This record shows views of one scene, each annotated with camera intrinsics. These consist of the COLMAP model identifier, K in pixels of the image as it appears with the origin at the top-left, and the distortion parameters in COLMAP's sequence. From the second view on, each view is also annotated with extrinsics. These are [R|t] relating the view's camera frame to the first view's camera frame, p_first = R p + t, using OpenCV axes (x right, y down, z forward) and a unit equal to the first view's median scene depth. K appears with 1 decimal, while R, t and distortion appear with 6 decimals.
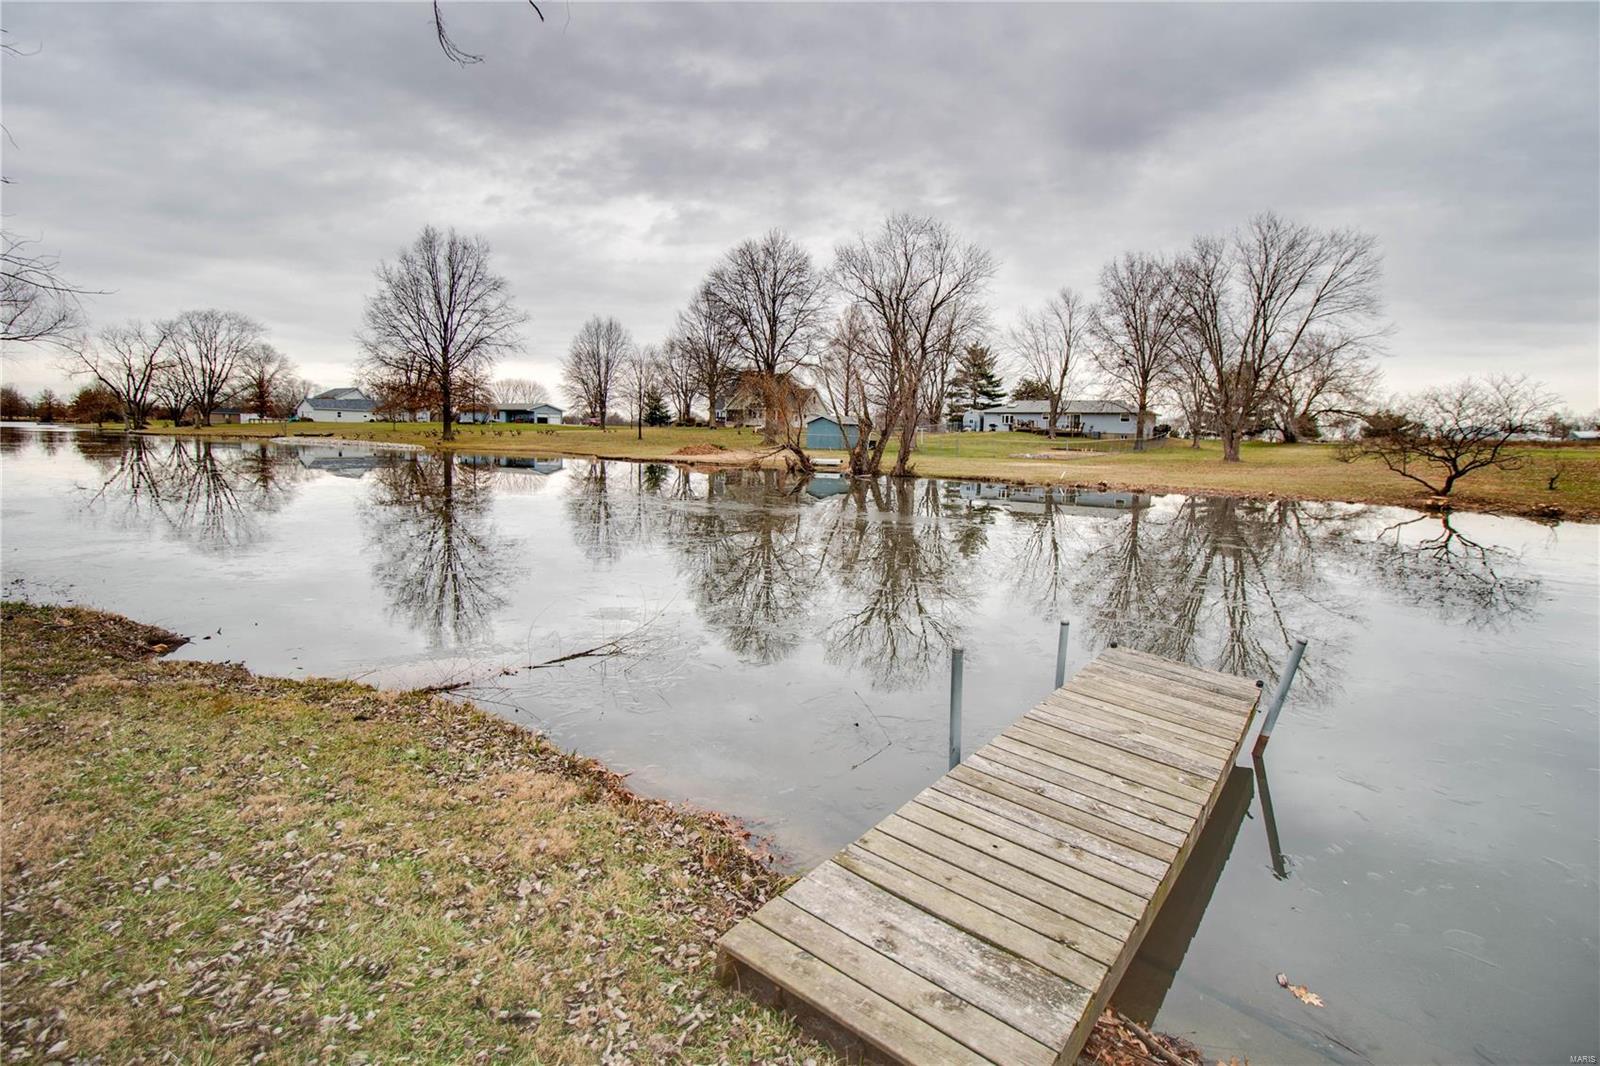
lens RADIAL K [[750.0, 0, 814.3], [0, 750.0, 510.6], [0, 0, 1]] dist [0.000441, -0.012215]
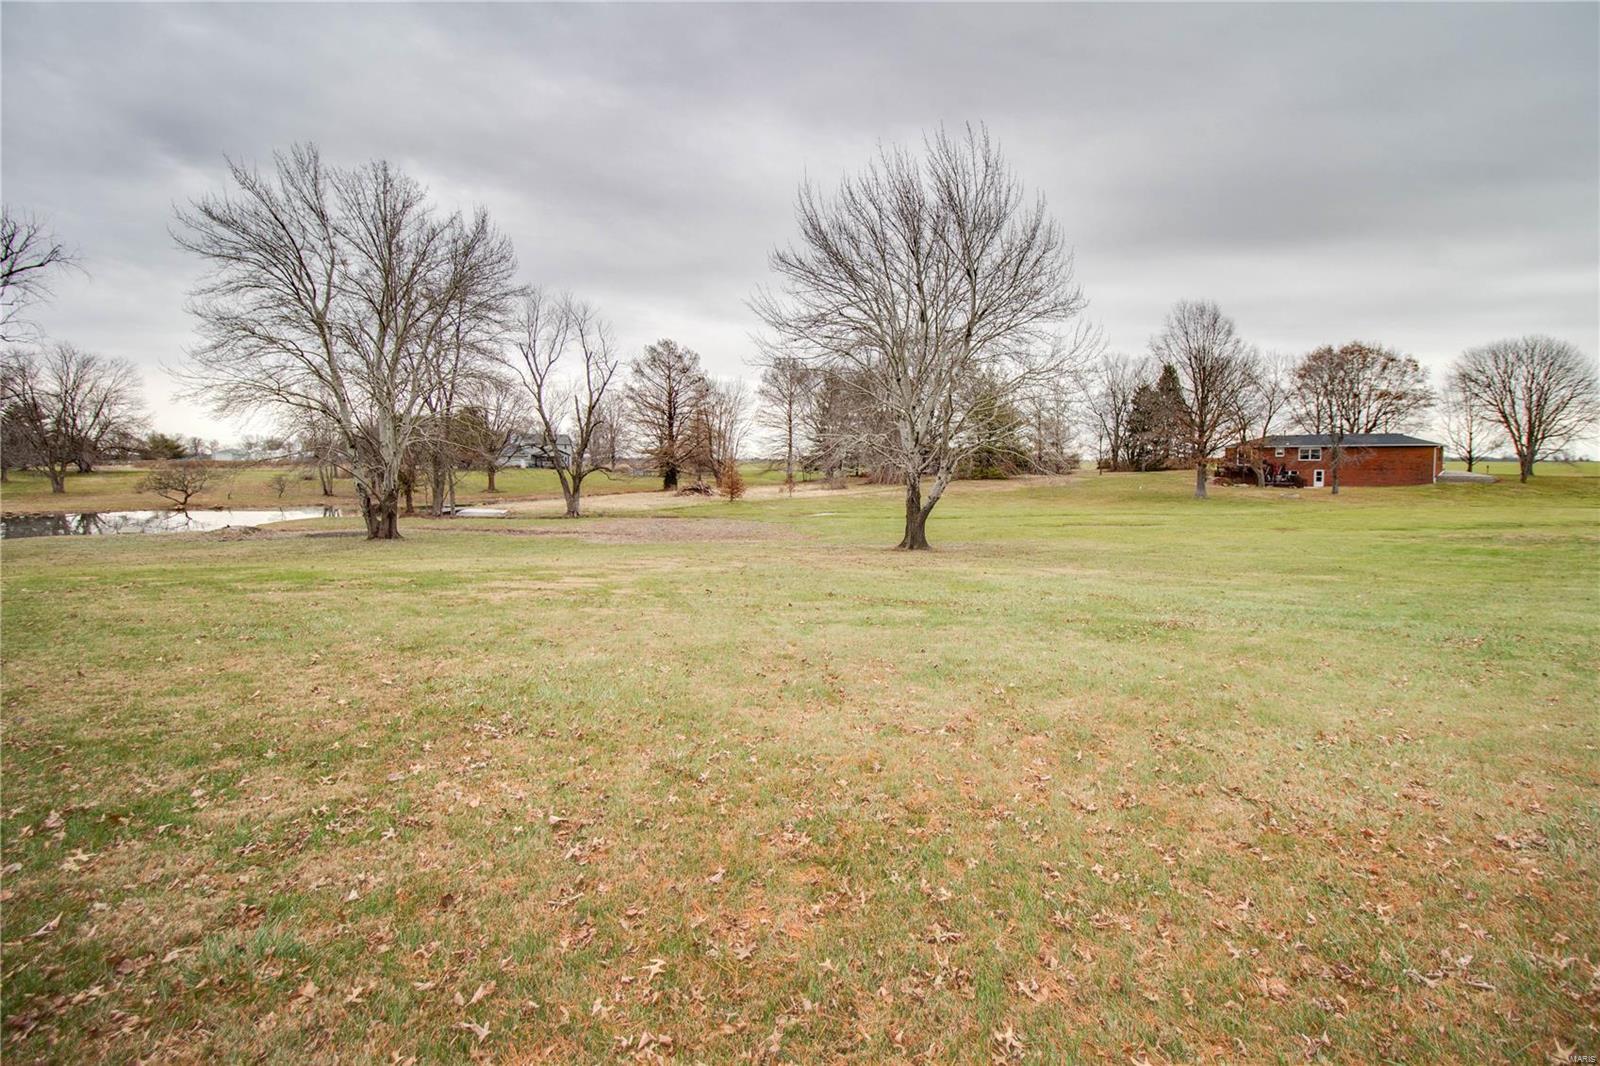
lens RADIAL K [[750.0, 0, 814.3], [0, 750.0, 510.6], [0, 0, 1]] dist [0.000441, -0.012215]
pose [[0.203131, -0.100314, 0.973999, -0.622546], [0.103099, 0.991400, 0.080605, 0.008387], [-0.973709, 0.084045, 0.211727, -0.844806]]
